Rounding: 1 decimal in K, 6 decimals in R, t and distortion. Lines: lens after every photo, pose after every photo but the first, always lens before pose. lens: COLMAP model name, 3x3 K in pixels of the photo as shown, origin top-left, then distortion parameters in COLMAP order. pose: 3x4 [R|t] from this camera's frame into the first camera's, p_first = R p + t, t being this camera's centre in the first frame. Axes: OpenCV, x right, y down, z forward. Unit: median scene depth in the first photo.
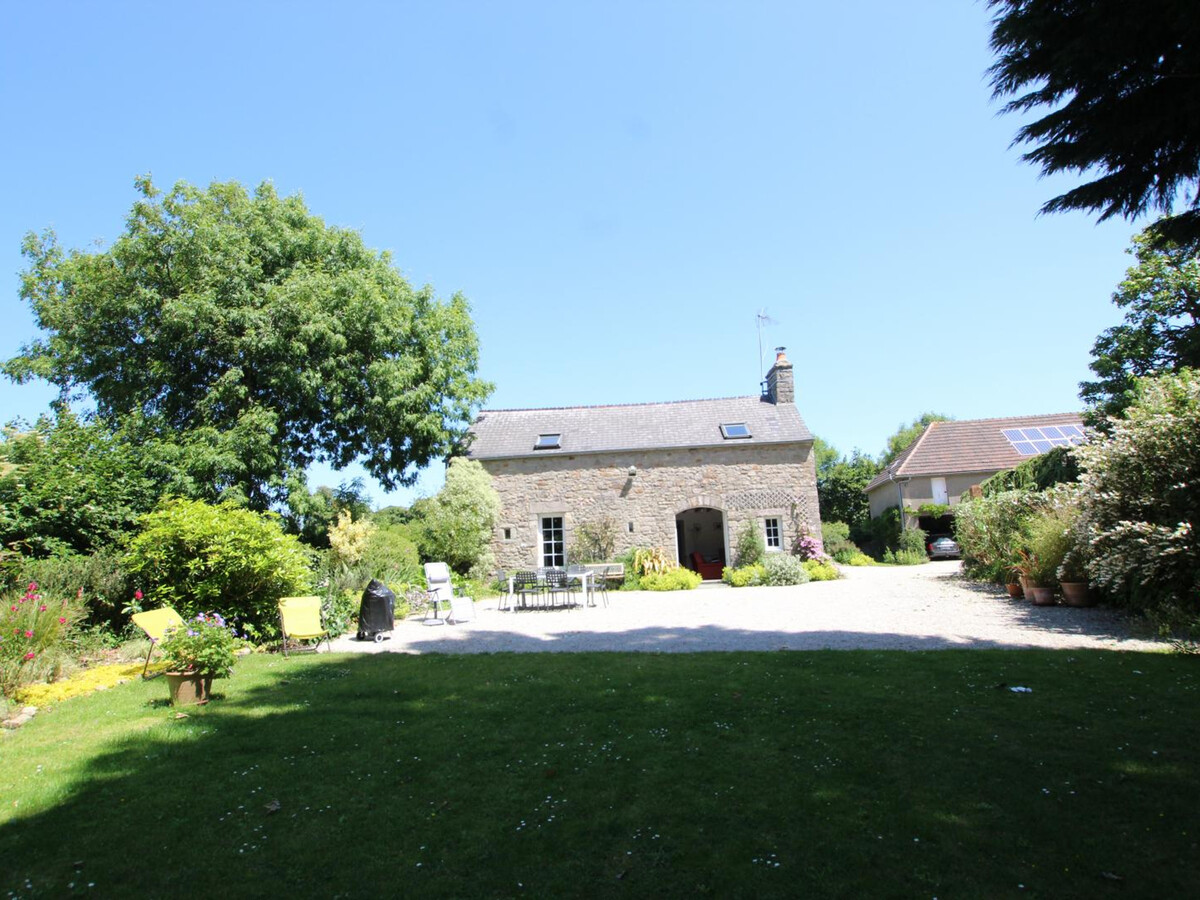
lens RADIAL K [[617.5, 0, 599.2], [0, 617.5, 460.1], [0, 0, 1]] dist [-0.027608, 0.001733]
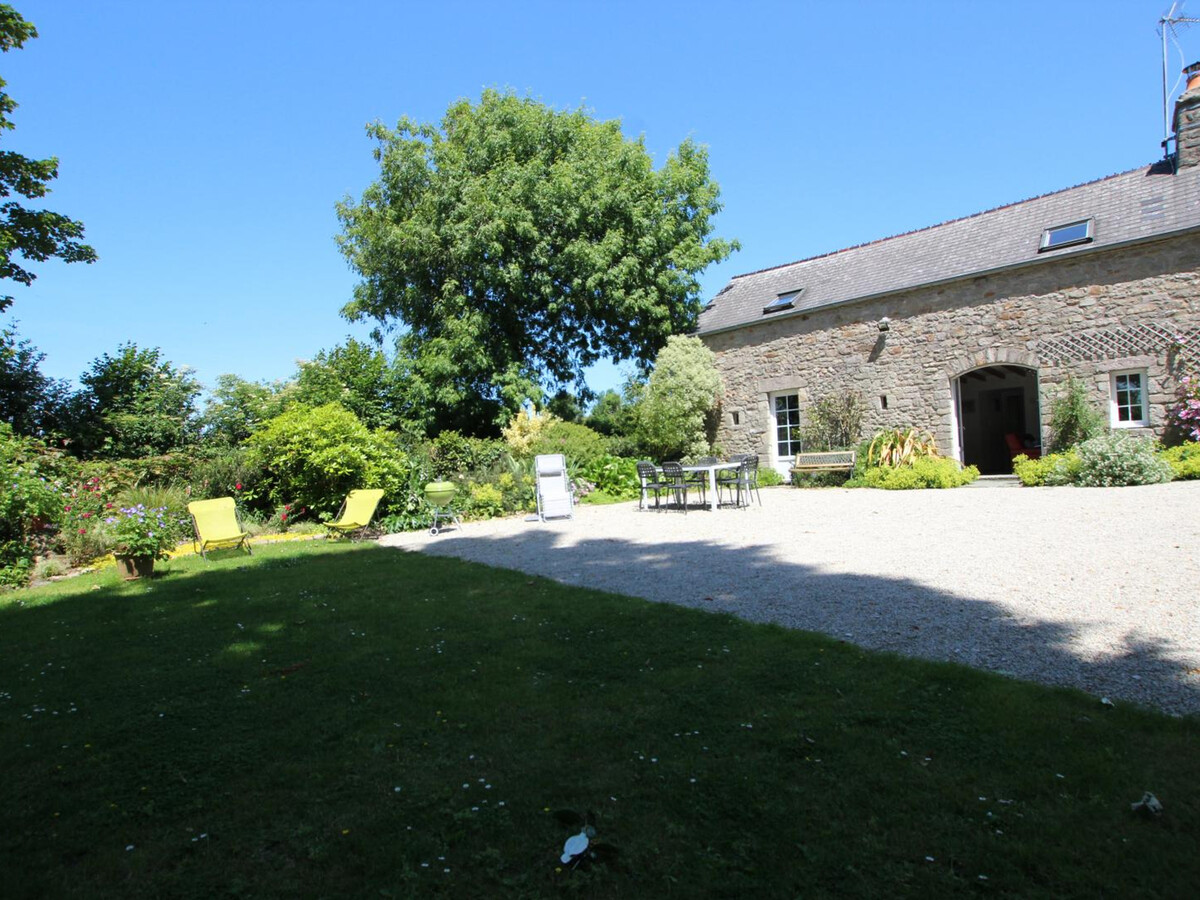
lens RADIAL K [[617.5, 0, 599.2], [0, 617.5, 460.1], [0, 0, 1]] dist [-0.027608, 0.001733]
pose [[0.779693, -0.002733, -0.626156, 0.241279], [0.114760, 0.983676, 0.138607, 0.036386], [0.615556, -0.179928, 0.767278, 0.219502]]
